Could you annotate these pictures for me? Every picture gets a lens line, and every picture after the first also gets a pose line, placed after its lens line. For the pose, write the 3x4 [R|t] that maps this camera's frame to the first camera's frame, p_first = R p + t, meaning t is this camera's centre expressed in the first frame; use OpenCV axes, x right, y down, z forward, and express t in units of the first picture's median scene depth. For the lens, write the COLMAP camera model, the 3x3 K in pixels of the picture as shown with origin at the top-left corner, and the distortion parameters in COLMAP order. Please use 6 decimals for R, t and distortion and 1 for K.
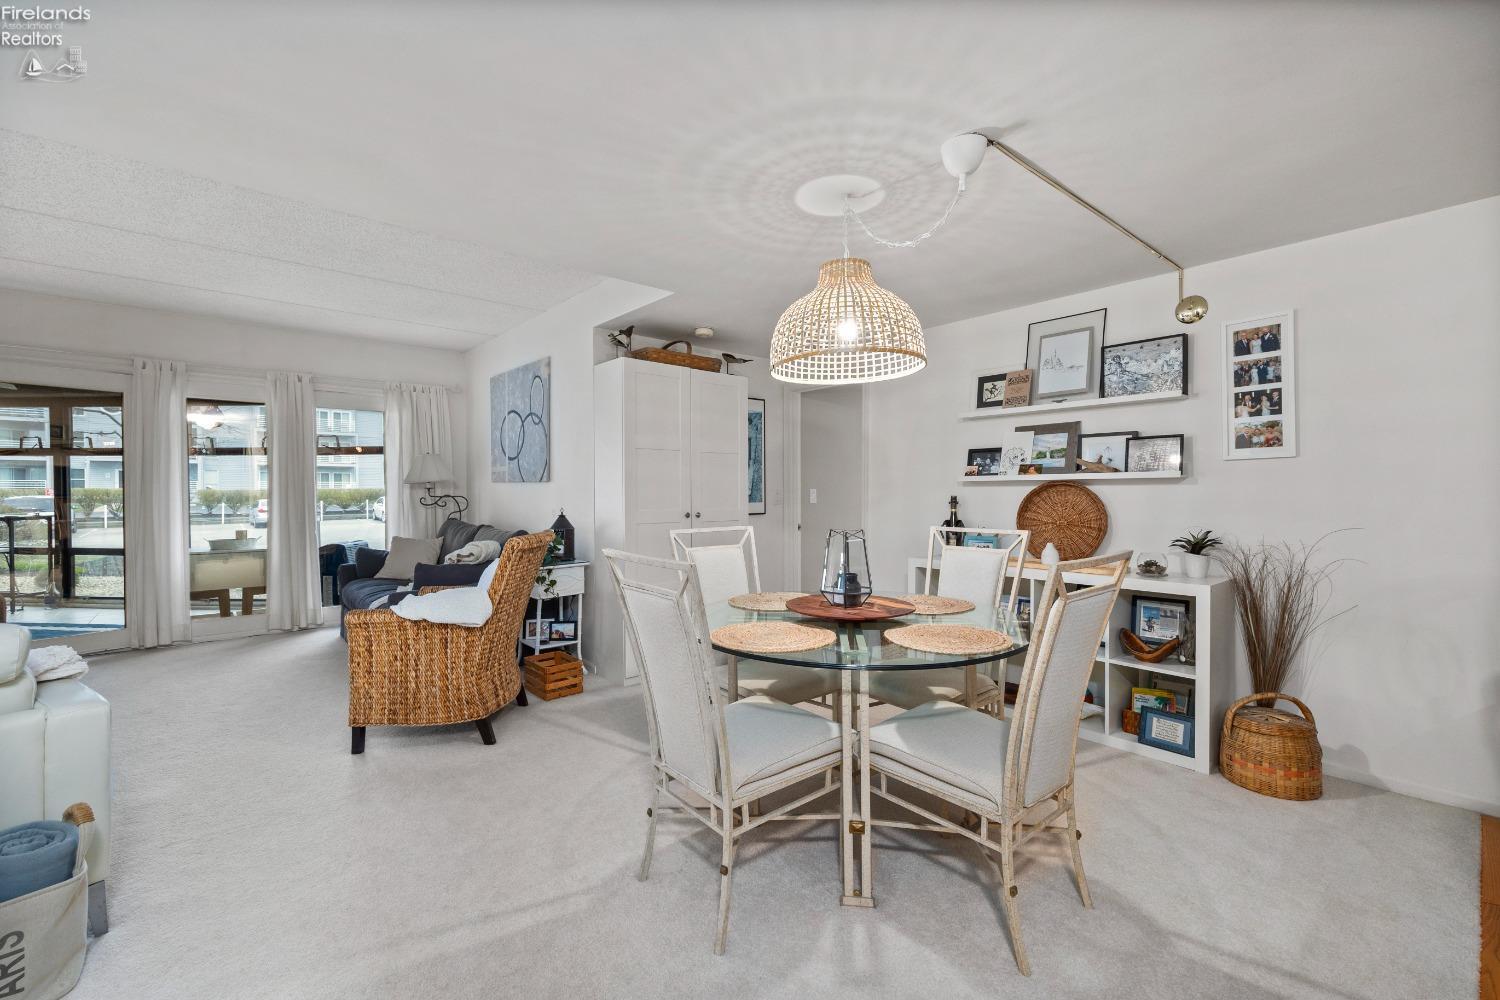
lens RADIAL K [[623.0, 0, 753.5], [0, 623.0, 500.0], [0, 0, 1]] dist [0.001804, 0.000133]
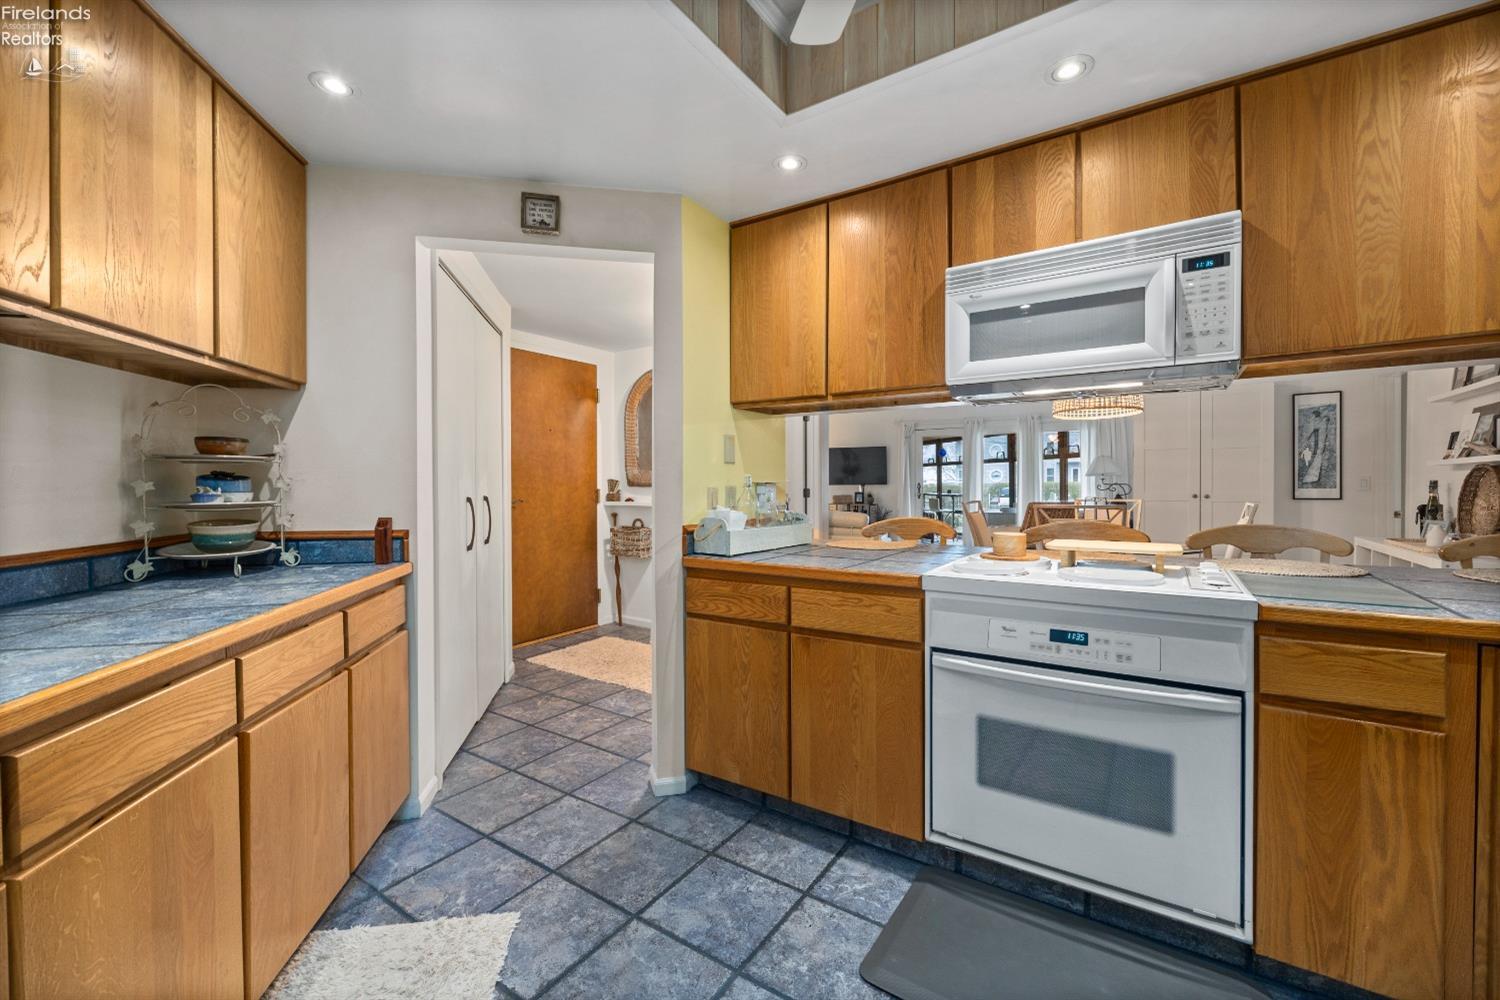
lens RADIAL K [[612.3, 0, 756.6], [0, 612.3, 492.7], [0, 0, 1]] dist [0.000319, -0.000135]
pose [[0.277132, 0.010006, -0.960780, 1.037472], [-0.003854, 0.999949, 0.009302, 0.009077], [0.960824, 0.001125, 0.277157, -0.328338]]
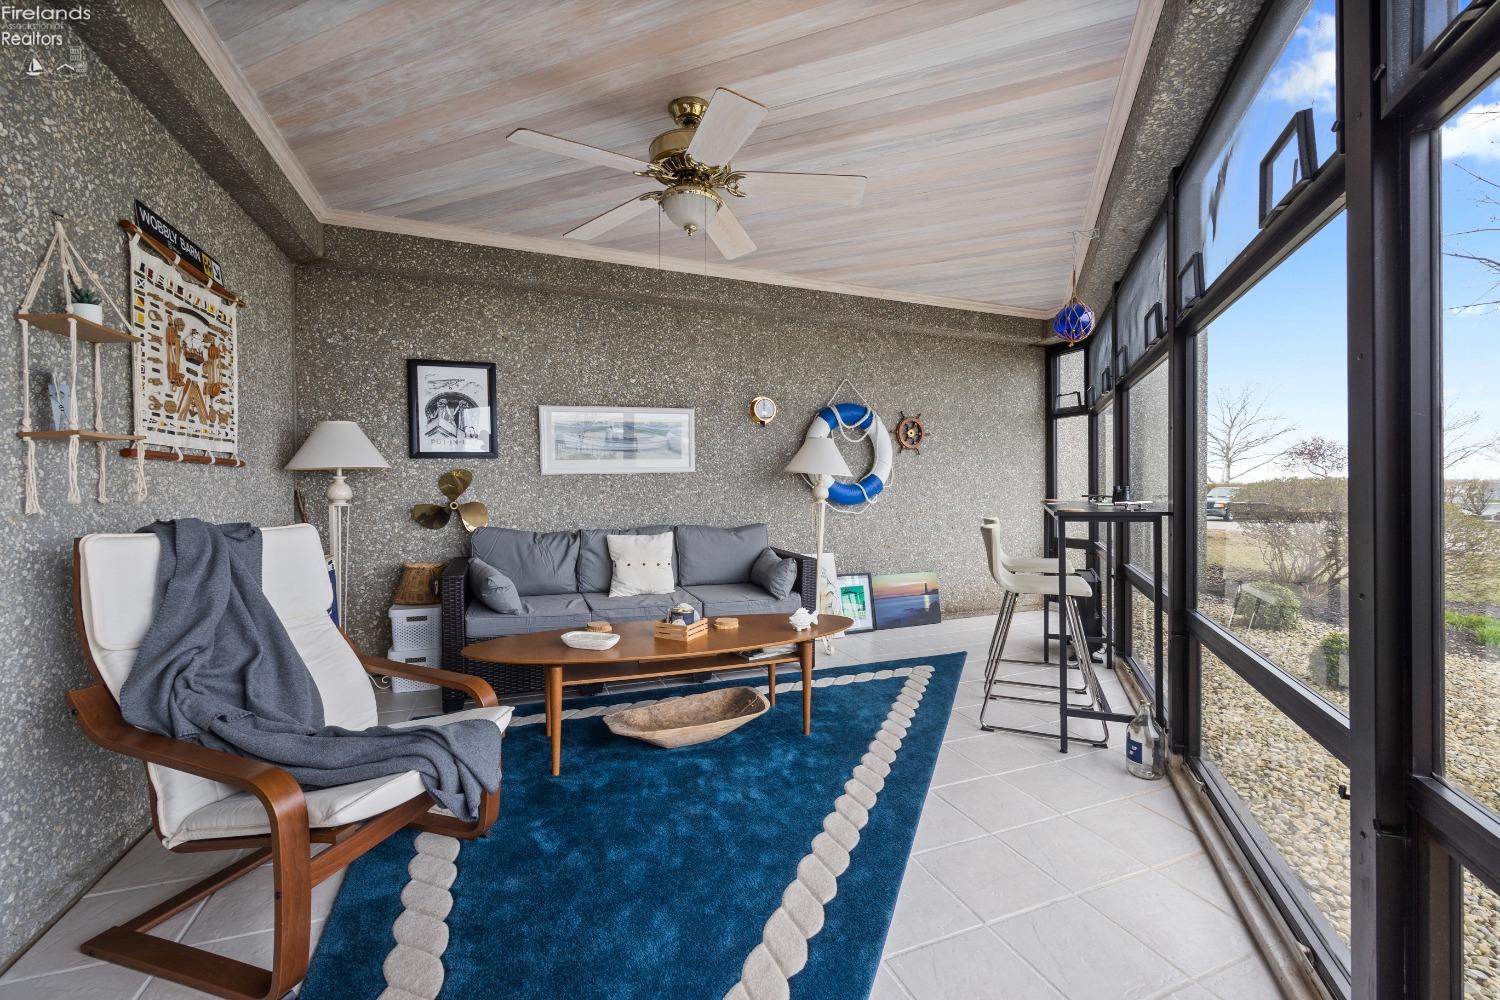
lens RADIAL K [[609.1, 0, 747.8], [0, 609.1, 495.8], [0, 0, 1]] dist [-0.000910, 0.000218]
pose [[-0.327218, 0.008213, -0.944913, -1.372245], [-0.007287, 0.999911, 0.011214, 0.024937], [0.944921, 0.010555, -0.327129, 1.700115]]
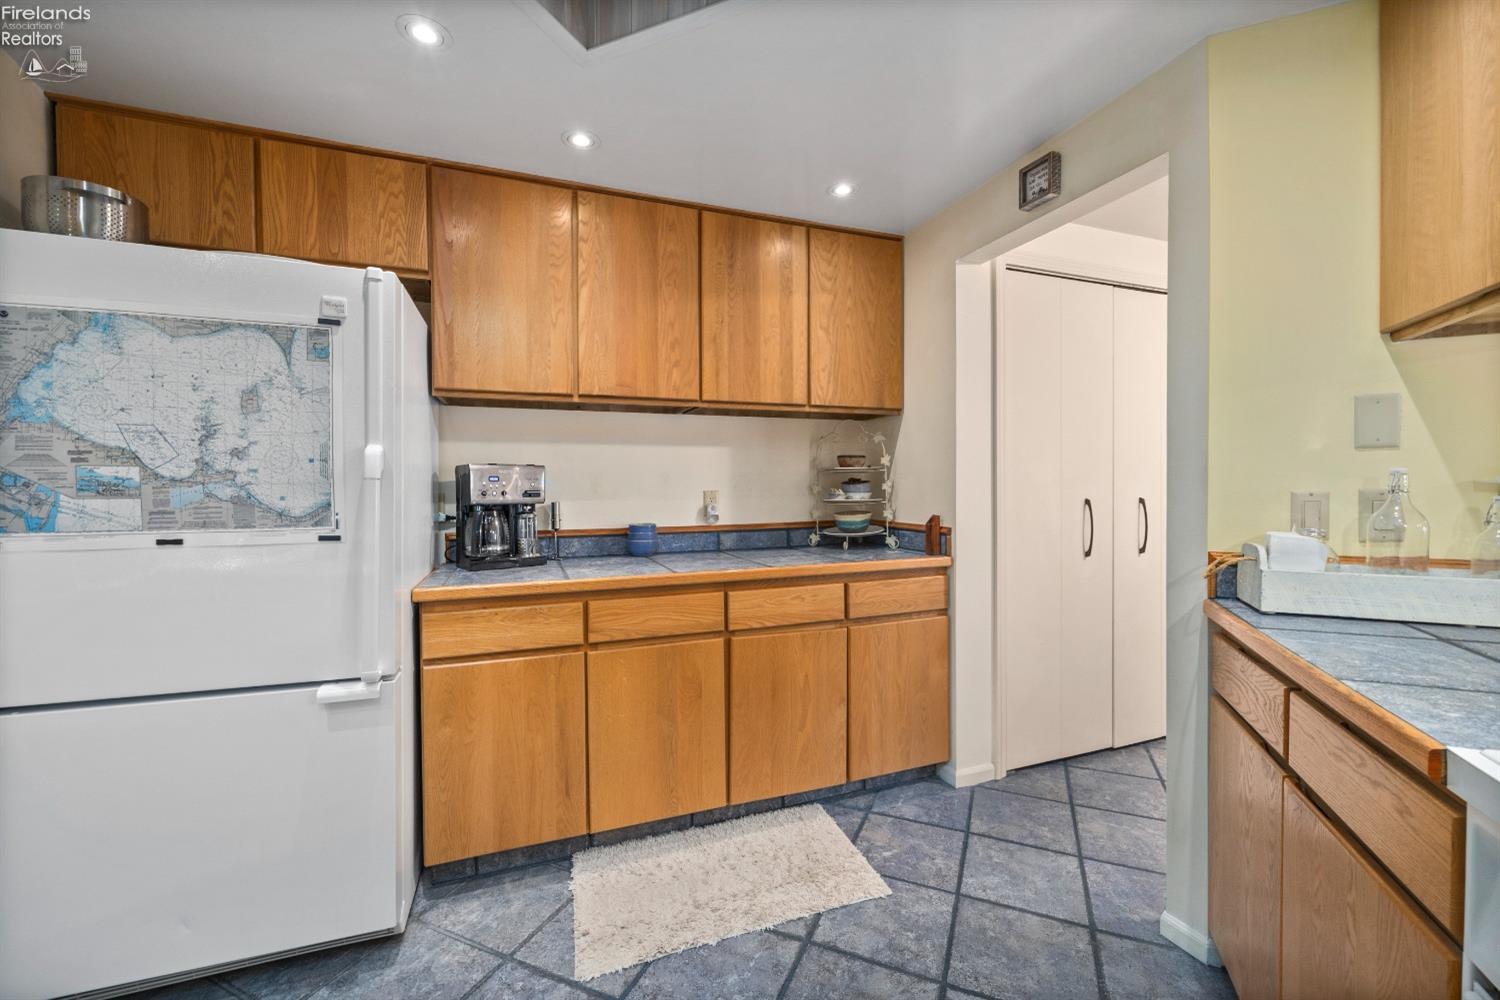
lens RADIAL K [[609.1, 0, 747.8], [0, 609.1, 495.8], [0, 0, 1]] dist [-0.000910, 0.000218]
pose [[-0.902562, 0.012925, -0.430365, 0.856310], [0.003352, 0.999730, 0.022996, 0.001673], [0.430546, 0.019313, -0.902362, 0.013098]]
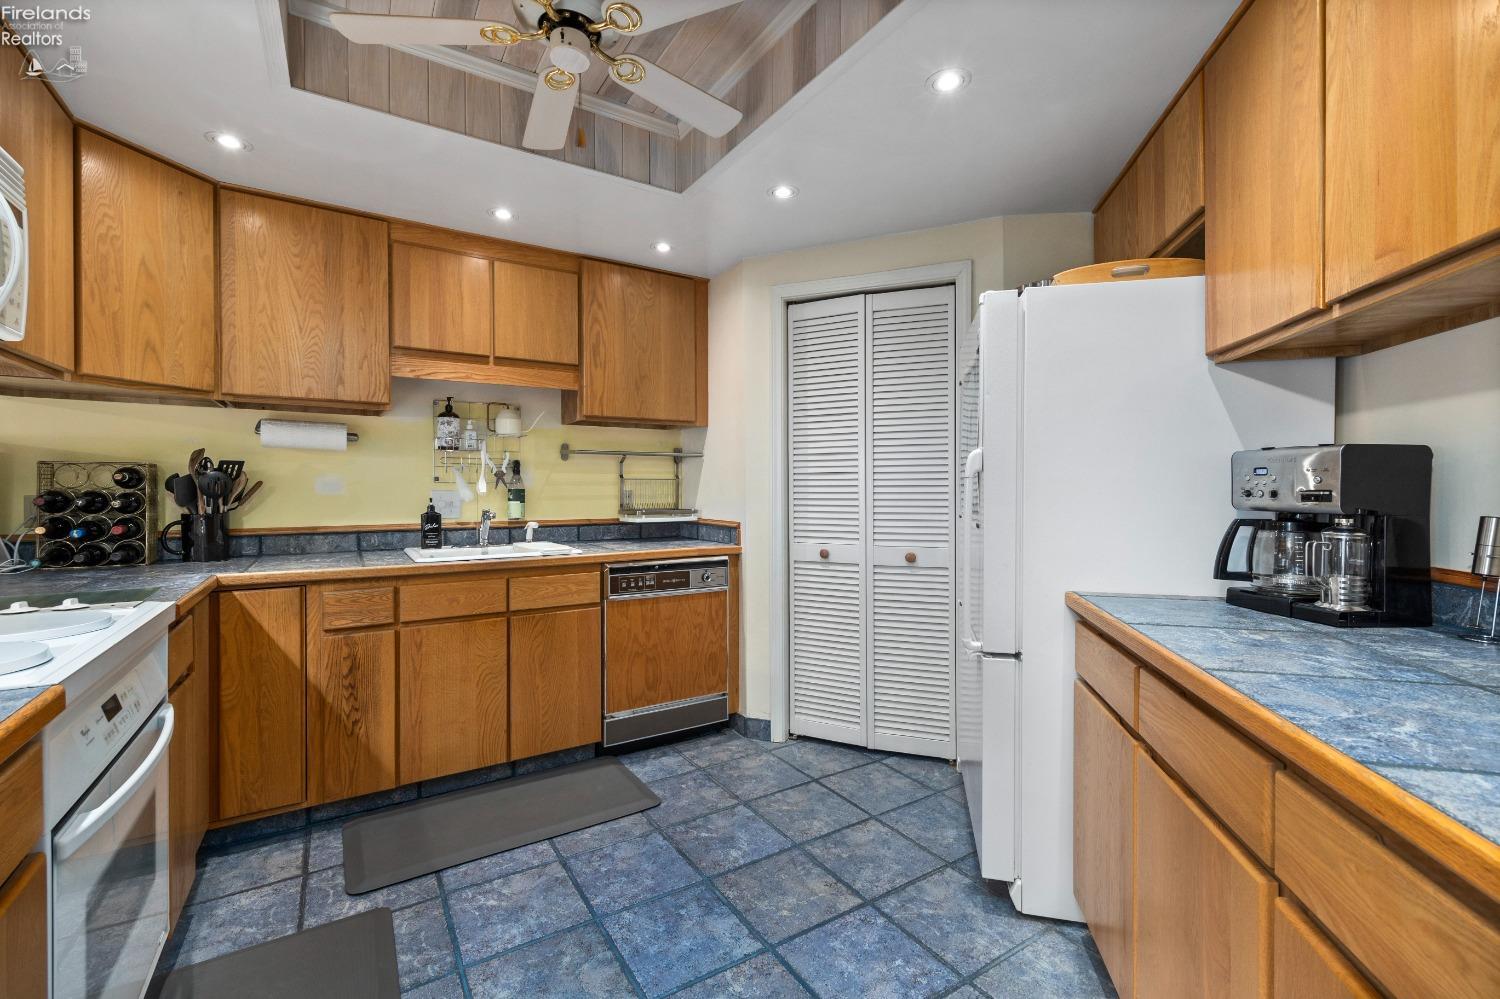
lens RADIAL K [[639.7, 0, 751.2], [0, 639.7, 492.3], [0, 0, 1]] dist [0.004292, 0.000013]
pose [[0.135563, -0.006154, 0.990750, 0.381096], [0.007496, 0.999958, 0.005185, 0.006745], [-0.990740, 0.006724, 0.135603, -0.360922]]
